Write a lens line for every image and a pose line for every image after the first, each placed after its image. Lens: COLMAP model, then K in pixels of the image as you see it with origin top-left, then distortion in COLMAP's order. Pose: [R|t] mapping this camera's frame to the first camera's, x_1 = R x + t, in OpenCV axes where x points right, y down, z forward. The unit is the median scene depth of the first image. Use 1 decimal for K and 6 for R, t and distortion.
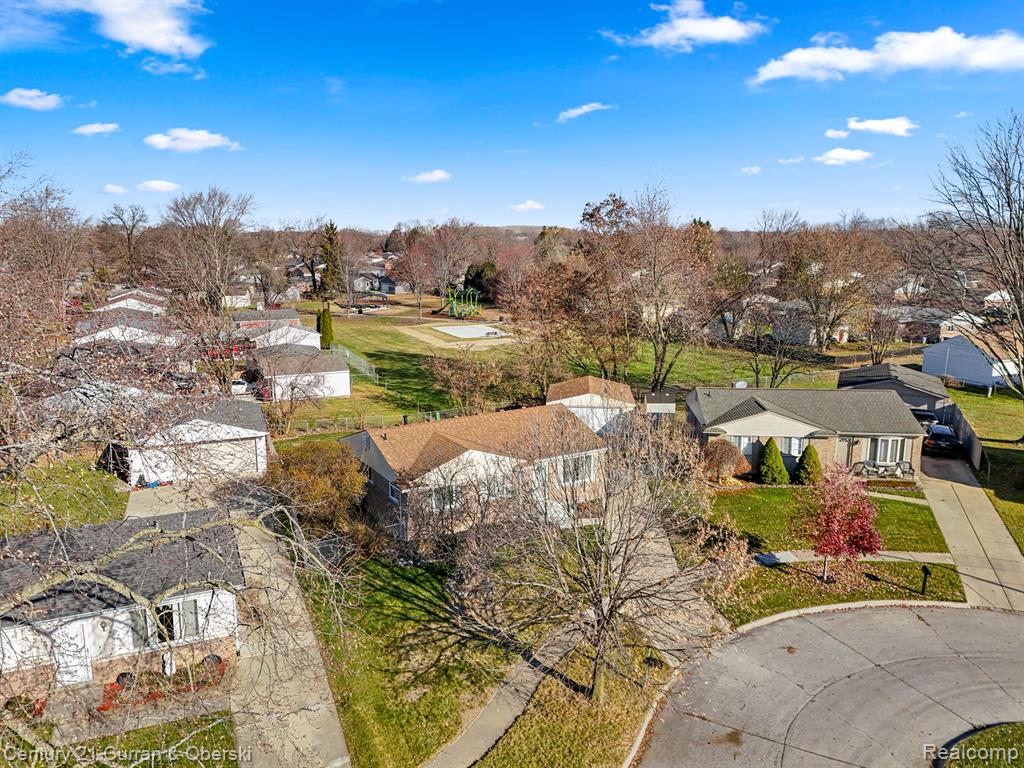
lens RADIAL K [[748.8, 0, 509.5], [0, 748.8, 380.4], [0, 0, 1]] dist [0.082216, -0.078602]
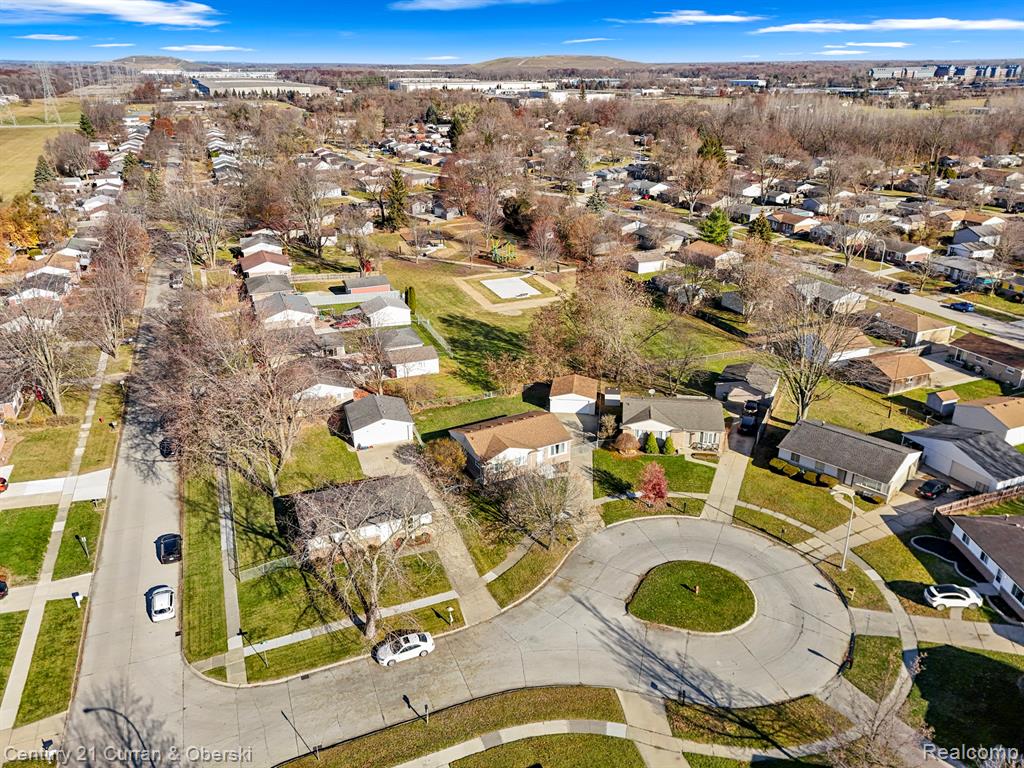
lens RADIAL K [[748.8, 0, 509.5], [0, 748.8, 380.4], [0, 0, 1]] dist [0.082216, -0.078602]
pose [[0.998766, 0.014754, -0.047429, 0.049333], [-0.004595, 0.978219, 0.207523, -0.537263], [0.049457, -0.207049, 0.977080, -1.121203]]
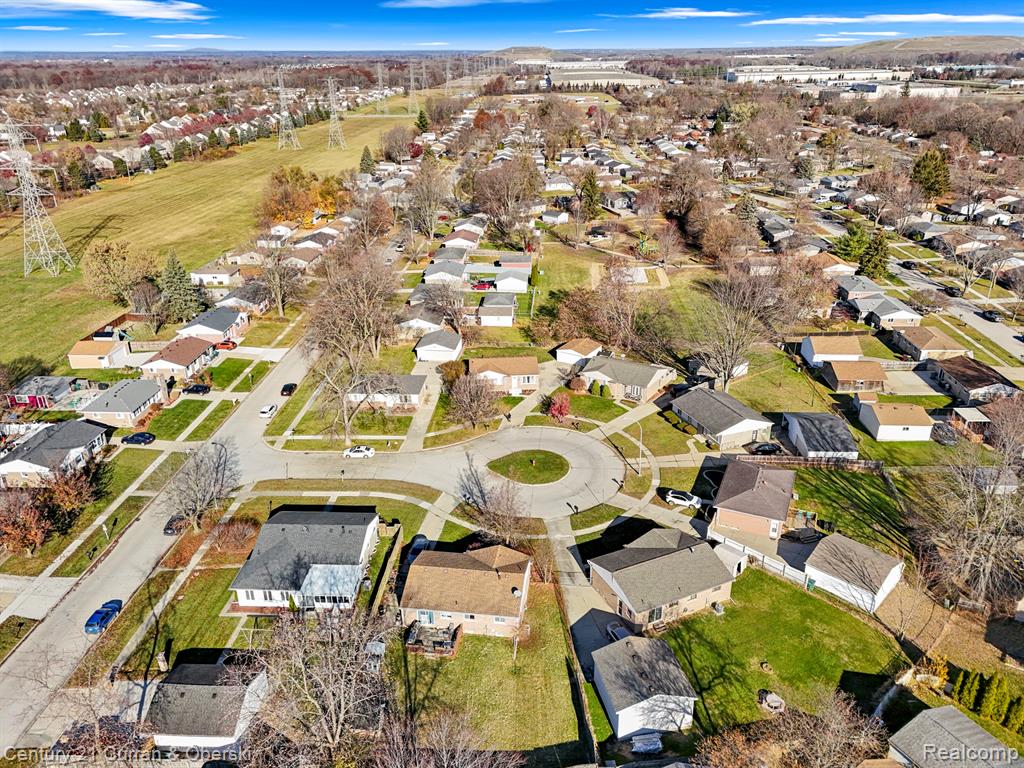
lens RADIAL K [[748.8, 0, 509.5], [0, 748.8, 380.4], [0, 0, 1]] dist [0.082216, -0.078602]
pose [[0.884137, 0.176464, -0.432622, 1.414042], [-0.075407, 0.967689, 0.240606, -0.648015], [0.461102, -0.180106, 0.868877, -1.840781]]
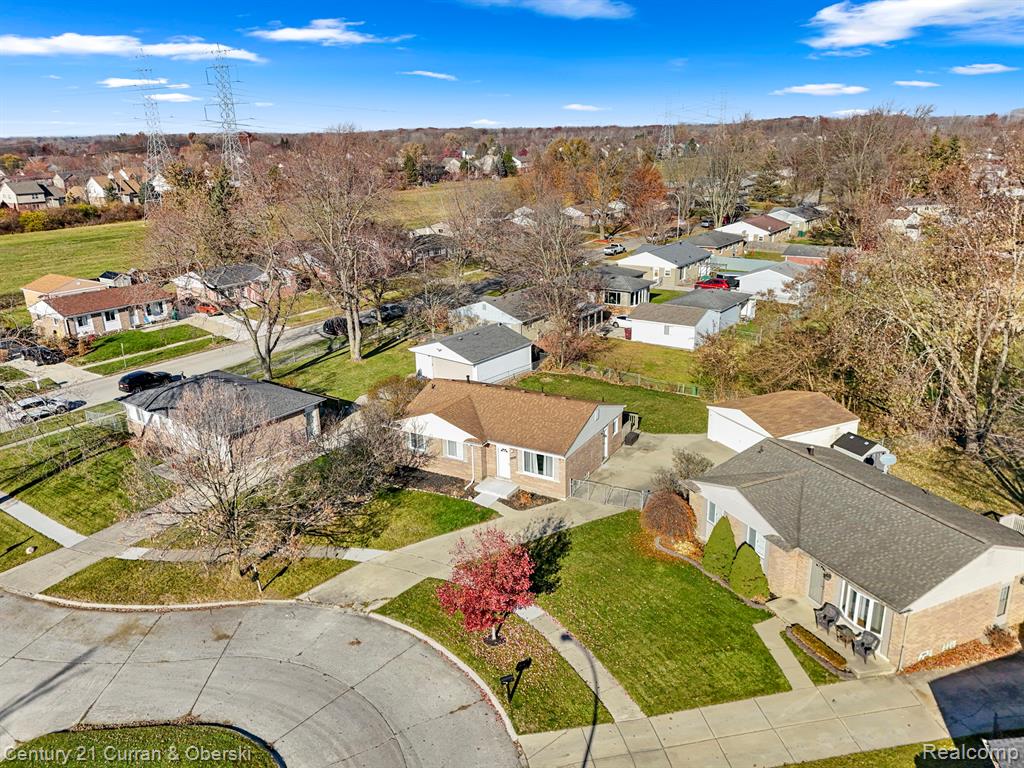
lens RADIAL K [[748.8, 0, 509.5], [0, 748.8, 380.4], [0, 0, 1]] dist [0.082216, -0.078602]
pose [[0.487965, 0.261102, -0.832896, 0.936150], [-0.139914, 0.965270, 0.220629, -0.230443], [0.861577, 0.008875, 0.507550, 0.413870]]
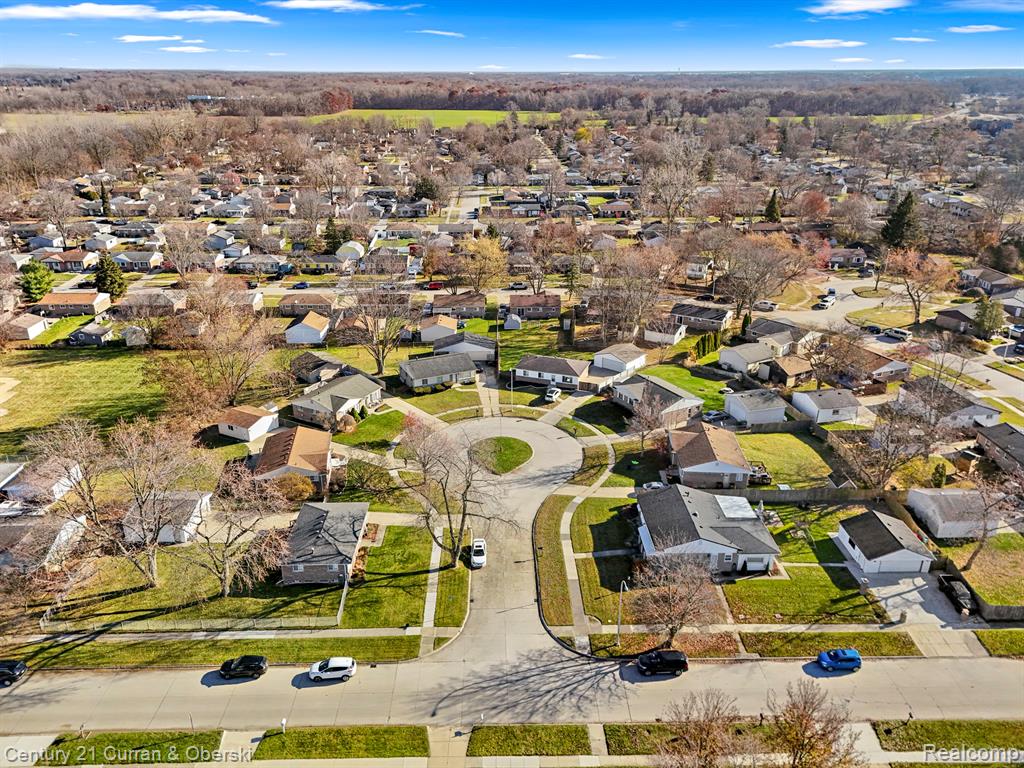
lens RADIAL K [[748.8, 0, 509.5], [0, 748.8, 380.4], [0, 0, 1]] dist [0.082216, -0.078602]
pose [[0.395611, -0.349394, 0.849362, -1.927414], [0.171384, 0.936650, 0.305475, -0.843824], [-0.902285, 0.024718, 0.430430, -0.810633]]
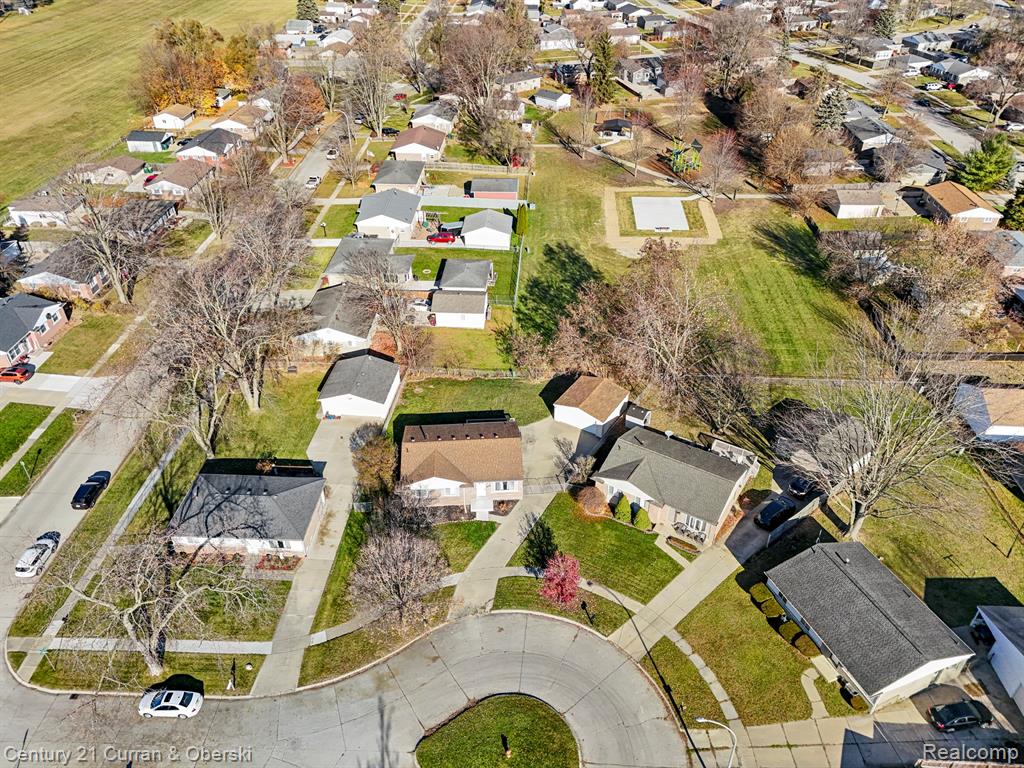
lens RADIAL K [[748.8, 0, 509.5], [0, 748.8, 380.4], [0, 0, 1]] dist [0.082216, -0.078602]
pose [[0.888009, 0.263632, -0.376747, 0.729995], [-0.084486, 0.898920, 0.429890, -0.913365], [0.451999, -0.349916, 0.820522, -0.425471]]
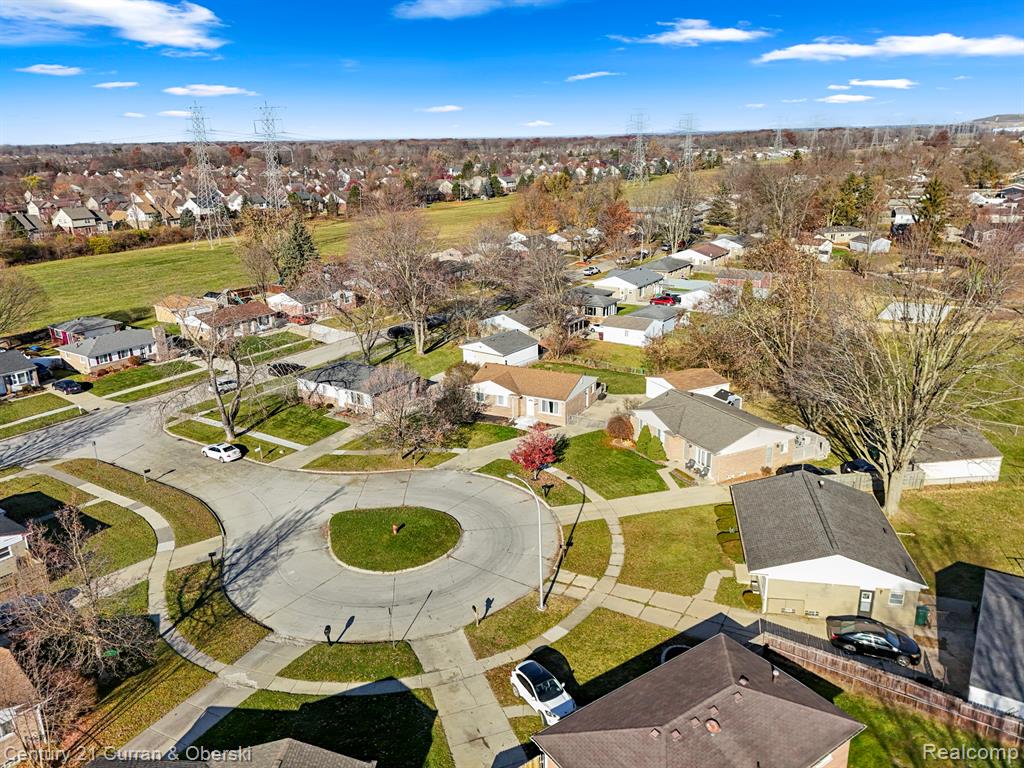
lens RADIAL K [[748.8, 0, 509.5], [0, 748.8, 380.4], [0, 0, 1]] dist [0.082216, -0.078602]
pose [[0.512872, 0.250877, -0.820989, 1.624301], [-0.138759, 0.967996, 0.209116, -0.343685], [0.847177, 0.006669, 0.531269, -0.132278]]
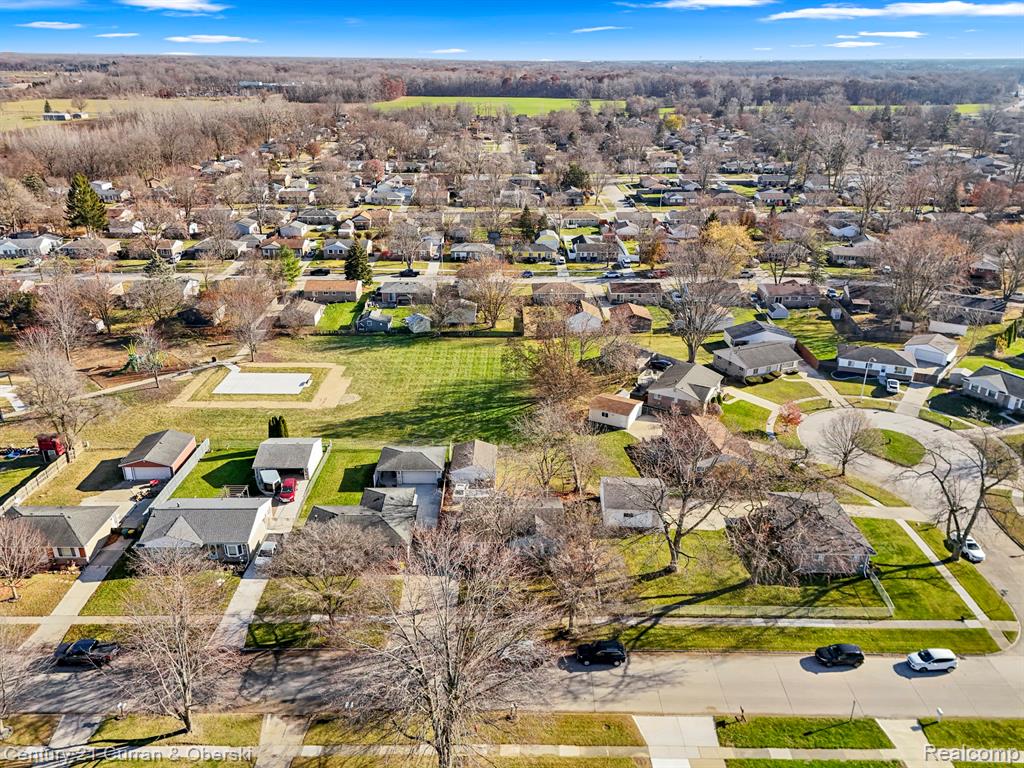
lens RADIAL K [[748.8, 0, 509.5], [0, 748.8, 380.4], [0, 0, 1]] dist [0.082216, -0.078602]
pose [[0.410291, -0.357282, 0.839054, -2.497510], [0.165862, 0.933951, 0.316585, -1.079582], [-0.896745, 0.009275, 0.442451, 0.470086]]
